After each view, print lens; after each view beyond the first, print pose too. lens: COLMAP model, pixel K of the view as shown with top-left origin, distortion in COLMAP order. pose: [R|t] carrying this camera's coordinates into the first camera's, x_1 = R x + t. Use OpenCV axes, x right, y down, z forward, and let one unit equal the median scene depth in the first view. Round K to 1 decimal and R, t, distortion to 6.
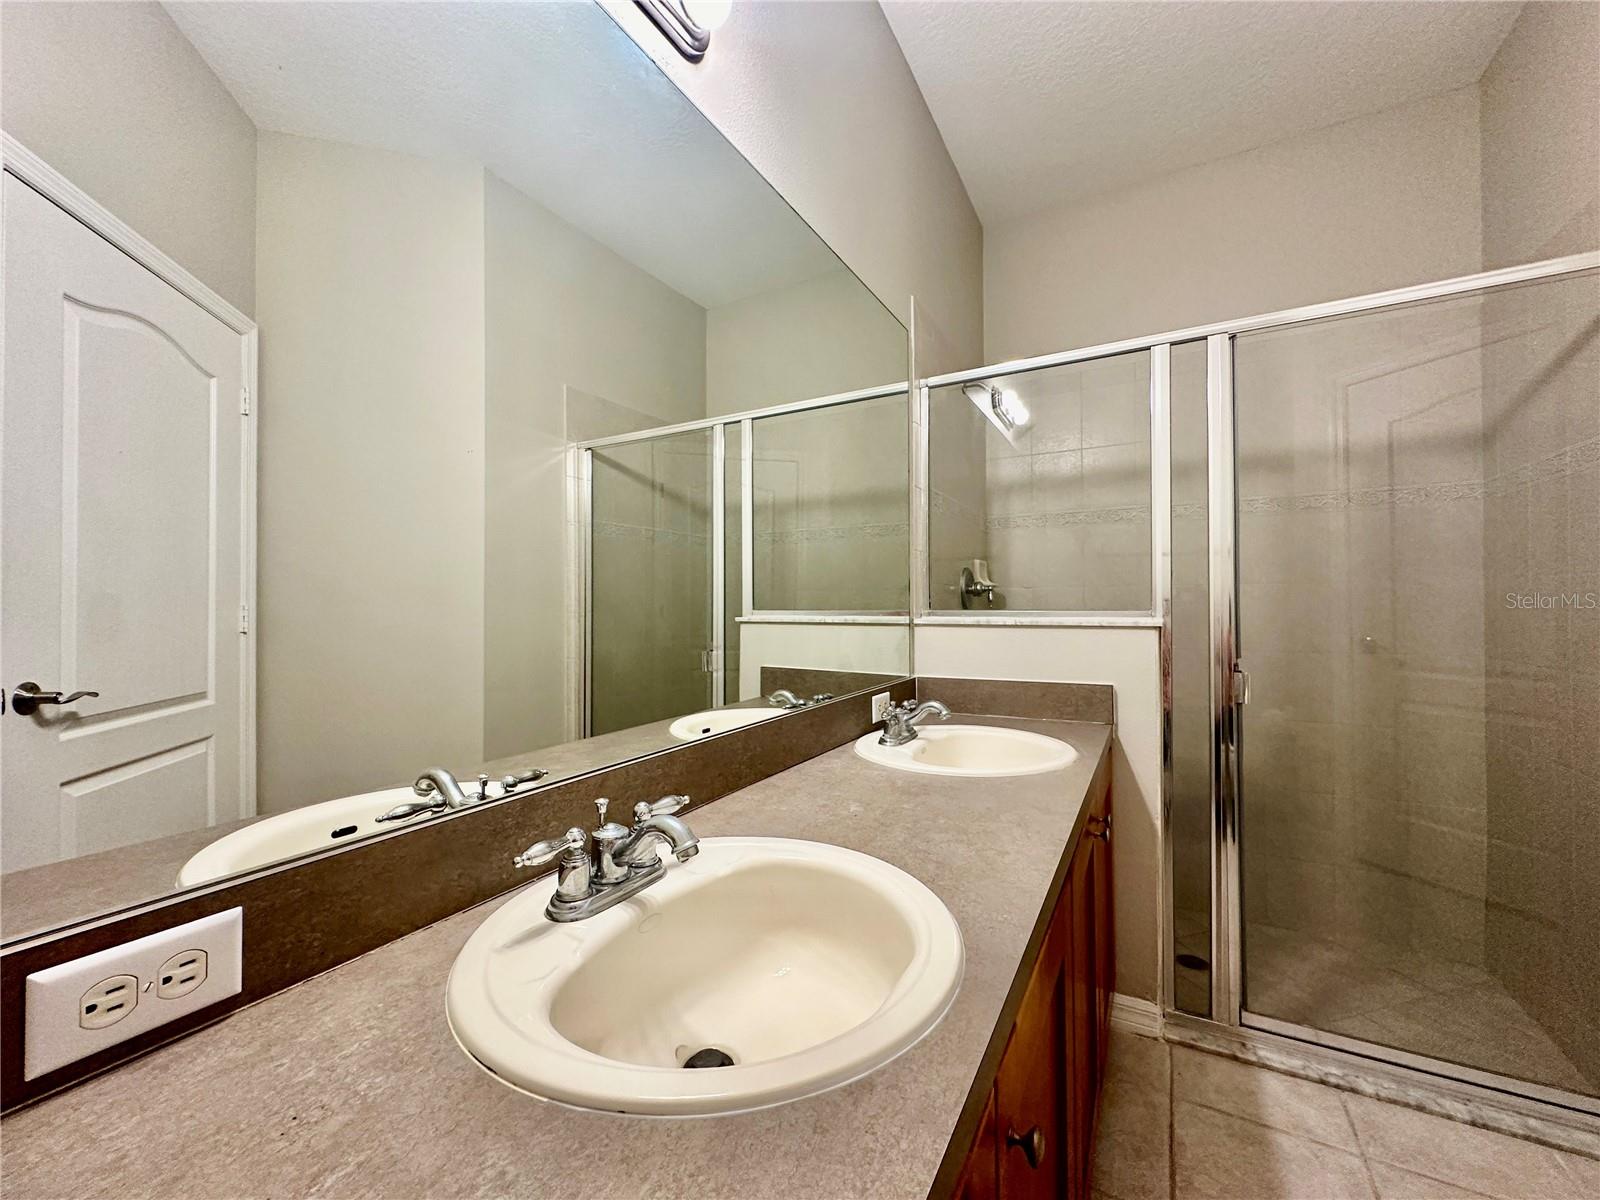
lens RADIAL K [[639.0, 0, 794.6], [0, 639.0, 600.1], [0, 0, 1]] dist [-0.001588, -0.000332]
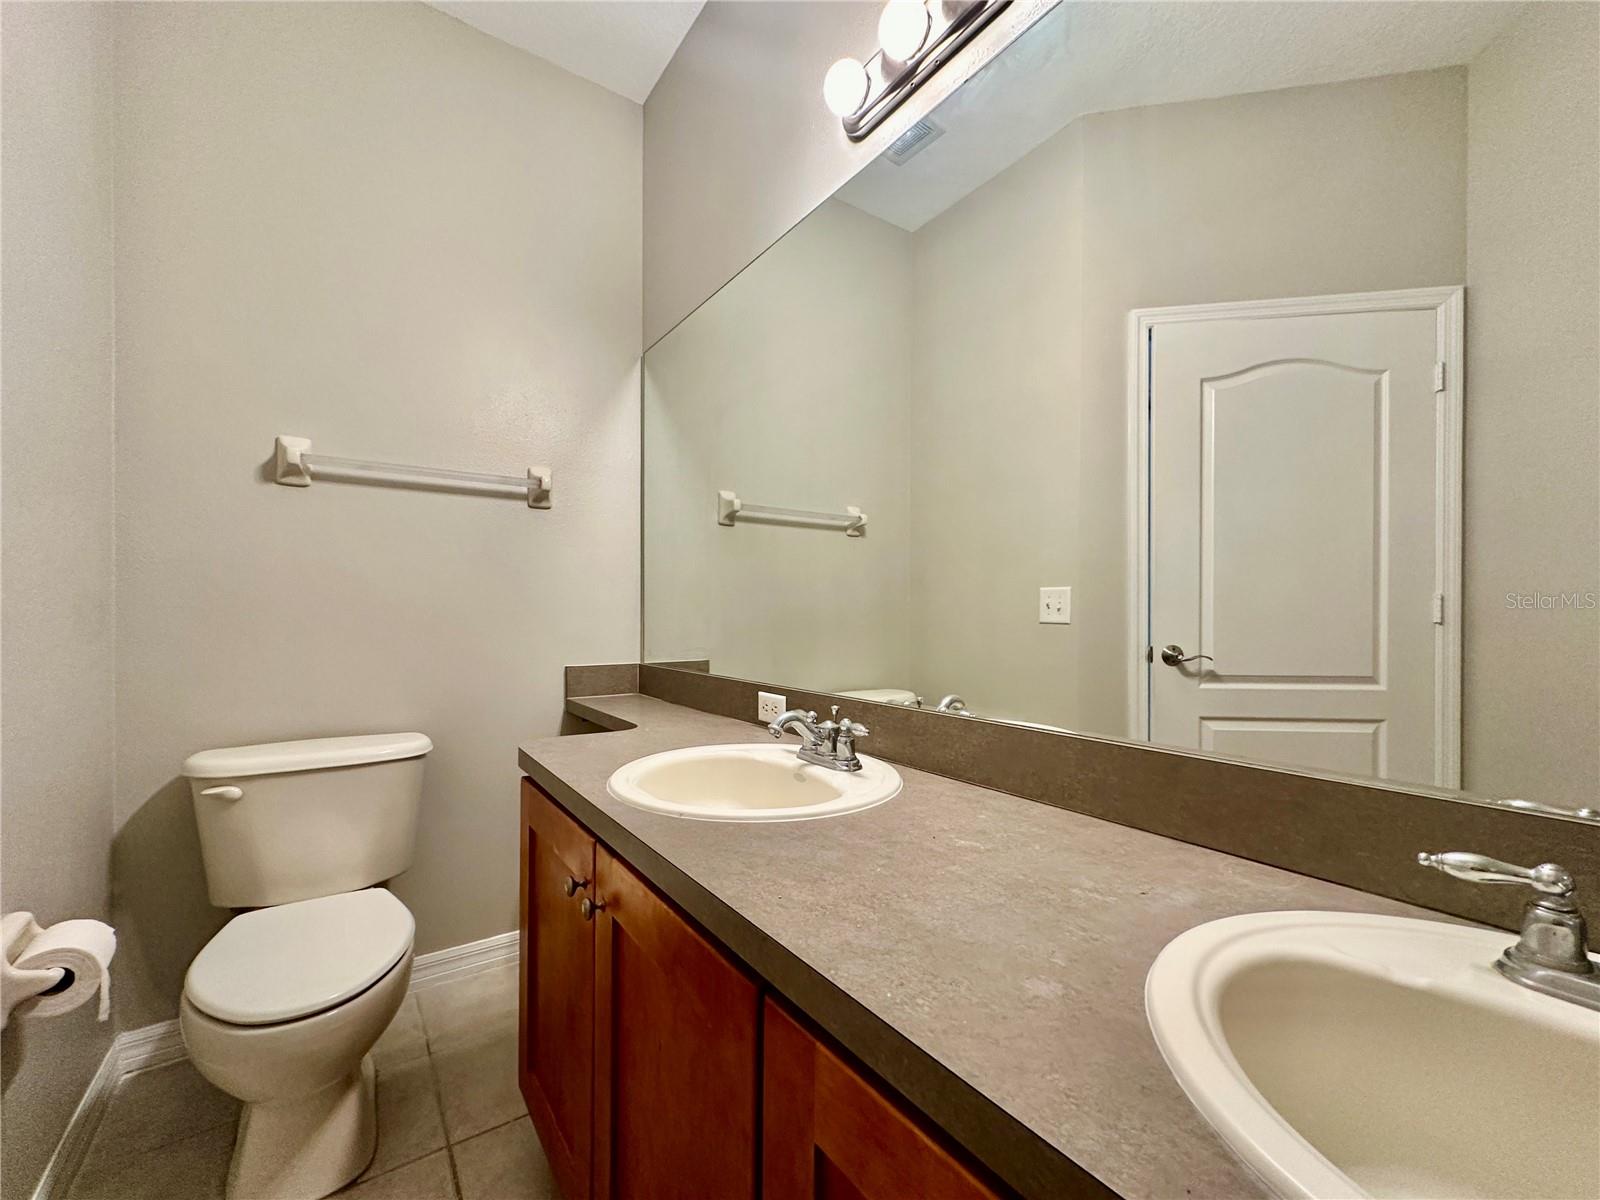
lens RADIAL K [[694.1, 0, 806.1], [0, 694.1, 604.9], [0, 0, 1]] dist [0.001202, 0.000220]
pose [[-0.444450, -0.008970, -0.895759, 0.820334], [0.010861, 0.999822, -0.015401, 0.053599], [0.895738, -0.016574, -0.444274, 1.089341]]
